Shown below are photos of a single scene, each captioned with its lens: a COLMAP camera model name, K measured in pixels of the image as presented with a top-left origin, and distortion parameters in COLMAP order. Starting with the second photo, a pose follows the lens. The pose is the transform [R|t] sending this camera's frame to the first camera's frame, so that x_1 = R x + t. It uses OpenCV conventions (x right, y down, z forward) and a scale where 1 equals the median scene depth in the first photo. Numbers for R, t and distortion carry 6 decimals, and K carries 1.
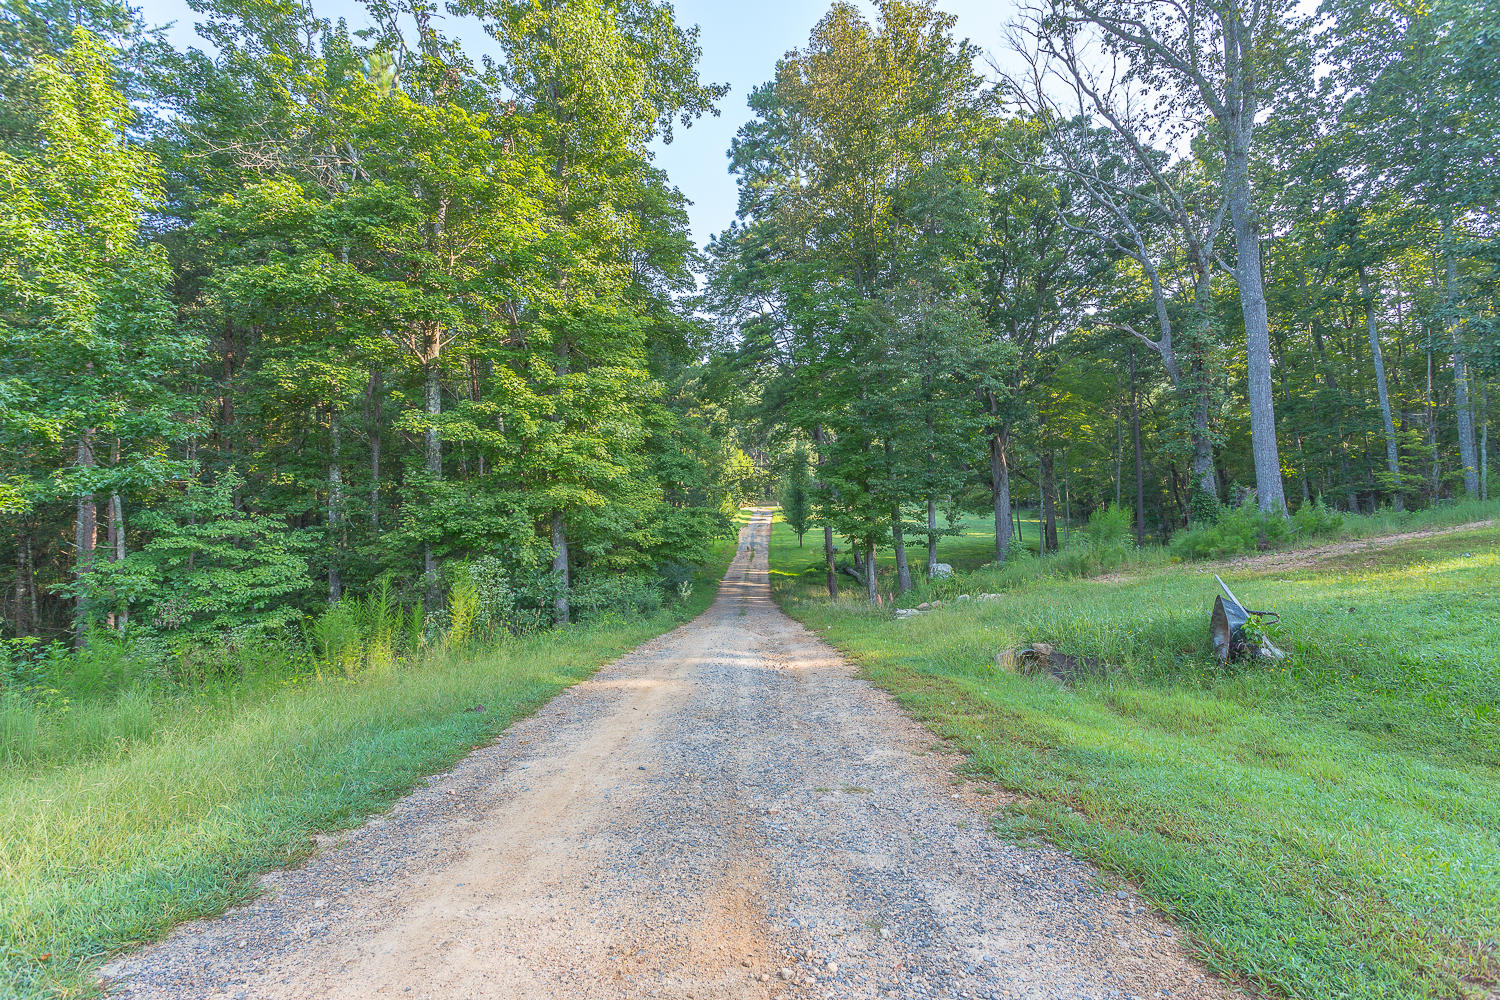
lens RADIAL K [[720.3, 0, 750.0], [0, 720.3, 500.0], [0, 0, 1]] dist [0.002608, 0.000830]
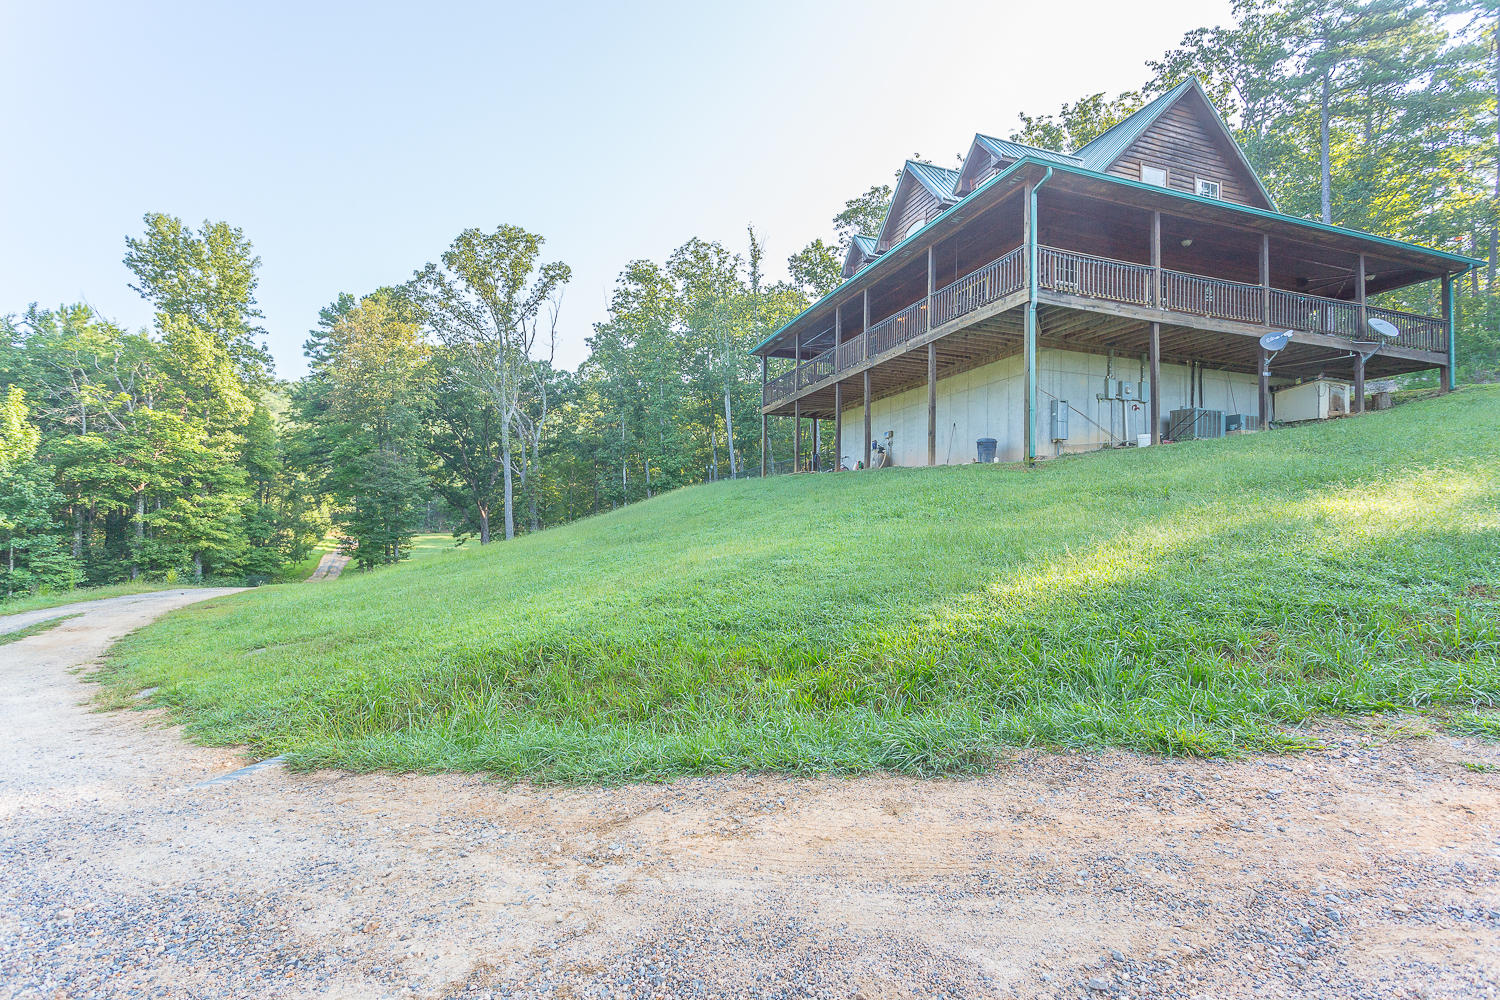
lens RADIAL K [[720.3, 0, 750.0], [0, 720.3, 500.0], [0, 0, 1]] dist [0.002608, 0.000830]
pose [[0.885758, 0.034289, 0.462880, 0.273104], [-0.019506, 0.999136, -0.036687, -0.110784], [-0.463738, 0.023467, 0.885662, -2.205747]]
